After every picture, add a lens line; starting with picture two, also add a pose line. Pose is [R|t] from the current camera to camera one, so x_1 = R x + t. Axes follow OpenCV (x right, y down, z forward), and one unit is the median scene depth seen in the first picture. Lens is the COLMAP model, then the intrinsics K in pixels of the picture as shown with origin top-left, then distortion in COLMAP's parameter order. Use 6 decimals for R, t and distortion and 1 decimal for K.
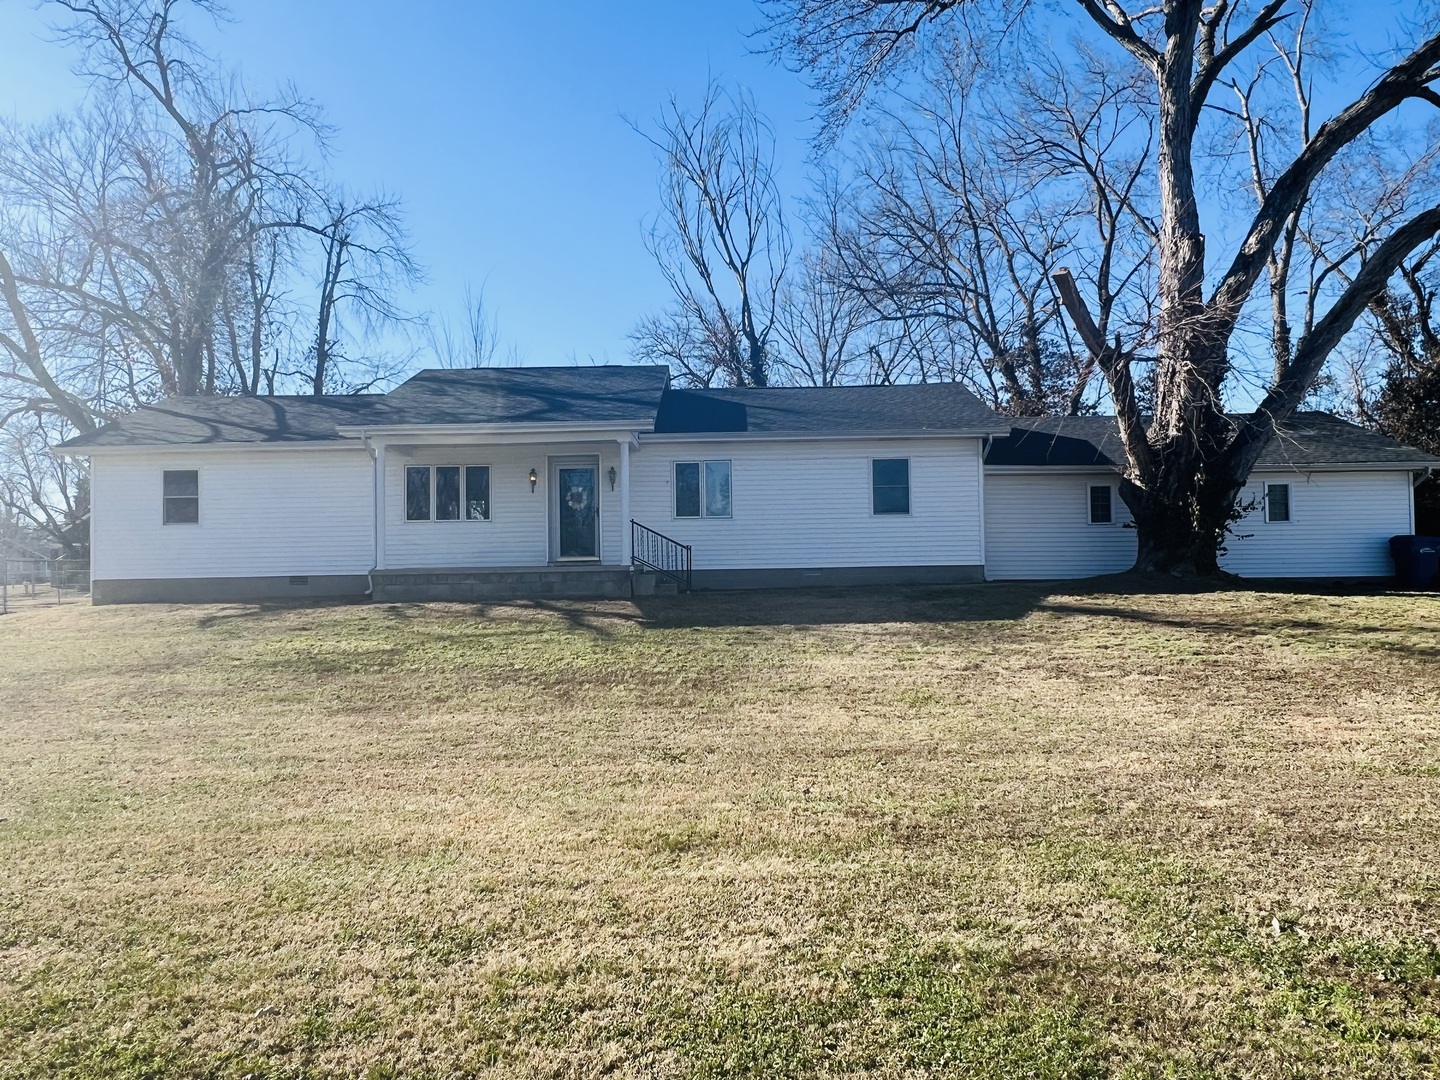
lens RADIAL K [[951.3, 0, 719.5], [0, 951.3, 538.4], [0, 0, 1]] dist [0.004515, 0.001649]
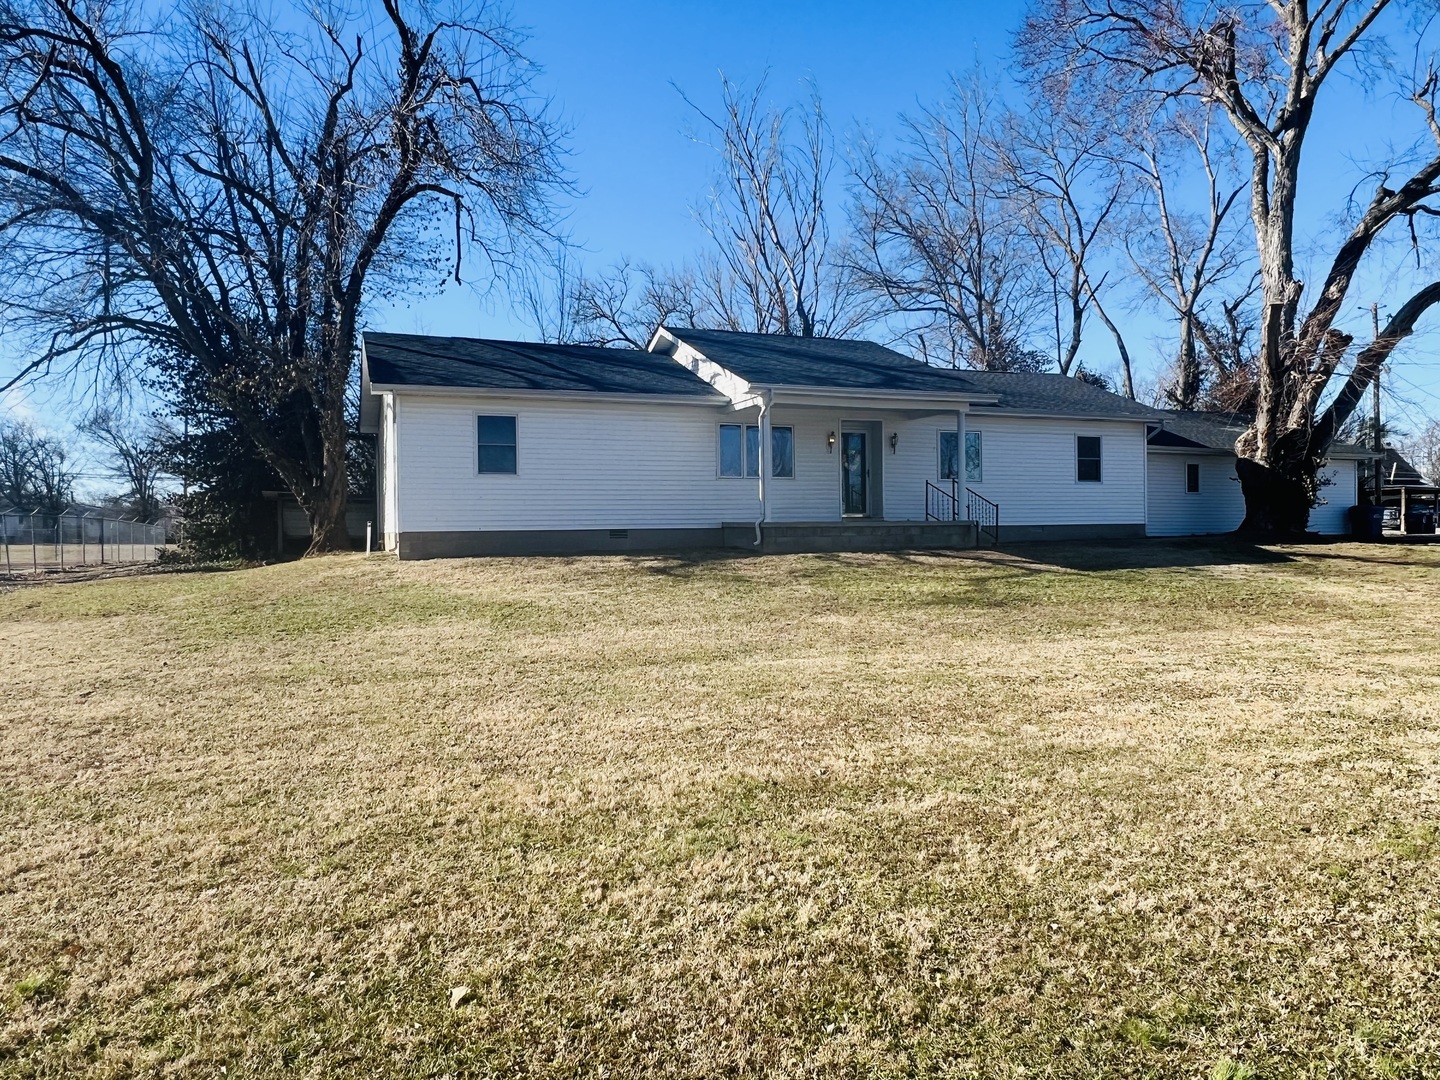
lens RADIAL K [[951.3, 0, 722.3], [0, 951.3, 529.9], [0, 0, 1]] dist [0.004515, 0.001649]
pose [[0.922191, 0.006067, 0.386688, -0.722578], [-0.016285, 0.999599, 0.023153, 0.015725], [-0.386392, -0.027649, 0.921920, 0.055797]]
